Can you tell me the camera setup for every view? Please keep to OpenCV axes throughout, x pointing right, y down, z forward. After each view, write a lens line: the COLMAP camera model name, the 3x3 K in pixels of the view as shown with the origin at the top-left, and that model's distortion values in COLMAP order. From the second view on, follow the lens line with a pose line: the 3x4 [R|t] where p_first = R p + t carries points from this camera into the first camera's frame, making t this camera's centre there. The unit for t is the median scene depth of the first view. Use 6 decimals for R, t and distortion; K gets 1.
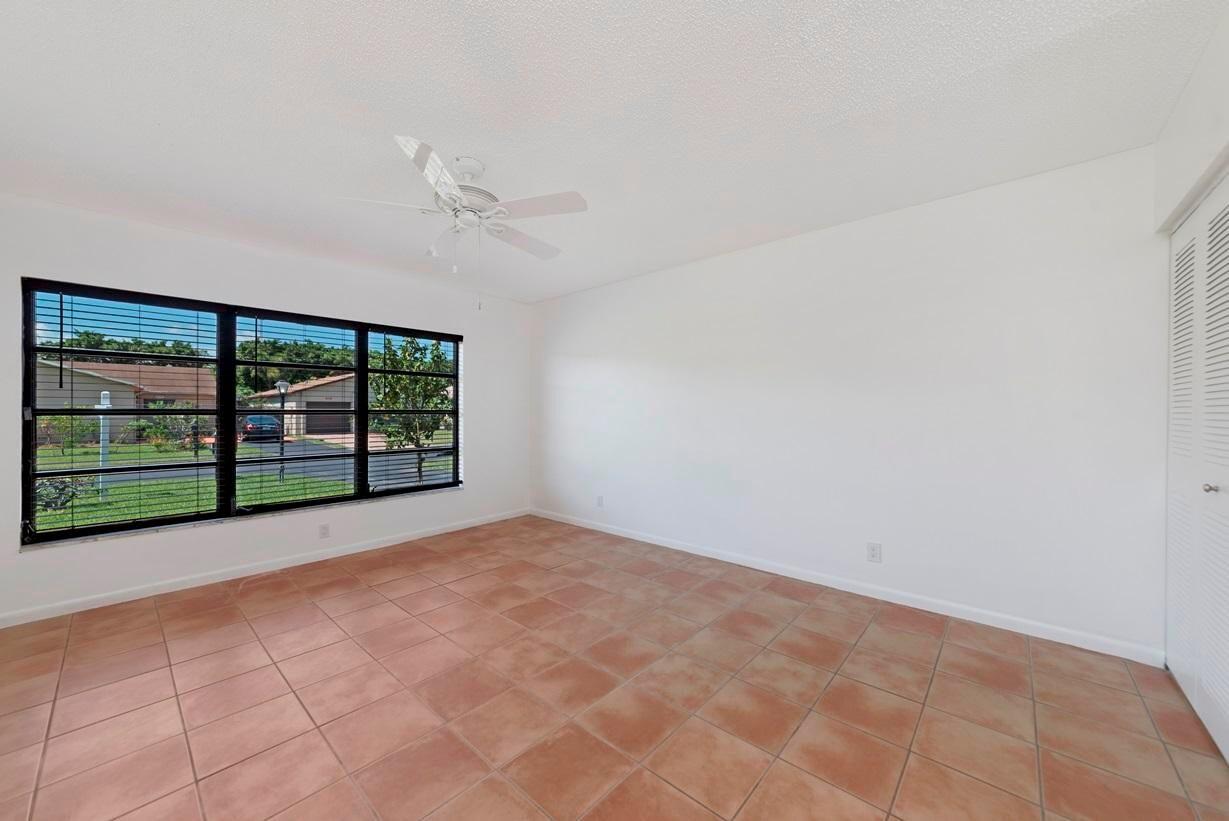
lens RADIAL K [[449.1, 0, 619.9], [0, 449.1, 402.3], [0, 0, 1]] dist [-0.001938, -0.000270]
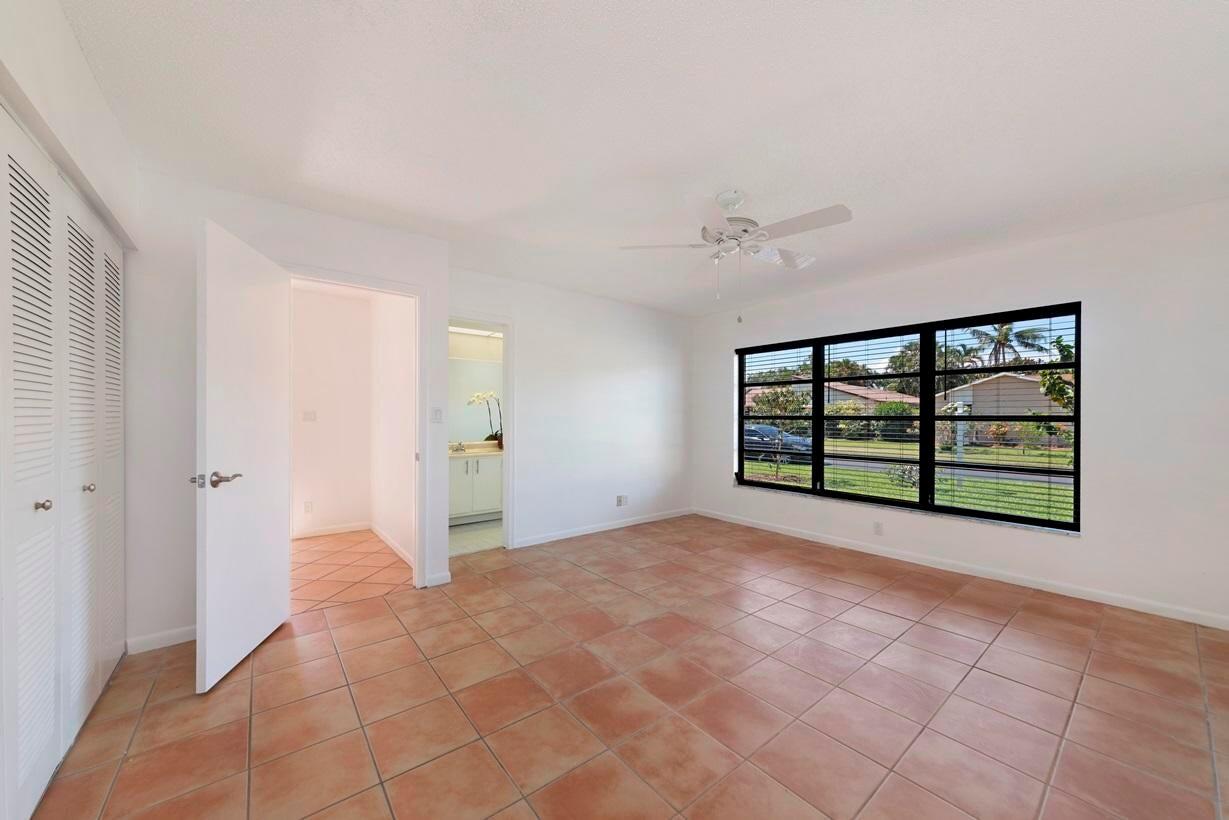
lens RADIAL K [[449.1, 0, 615.2], [0, 449.1, 419.4], [0, 0, 1]] dist [-0.001938, -0.000270]
pose [[-0.159462, 0.009115, -0.987162, 0.498324], [0.016938, 0.999835, 0.006496, 0.006935], [0.987059, -0.015684, -0.159590, 0.548236]]
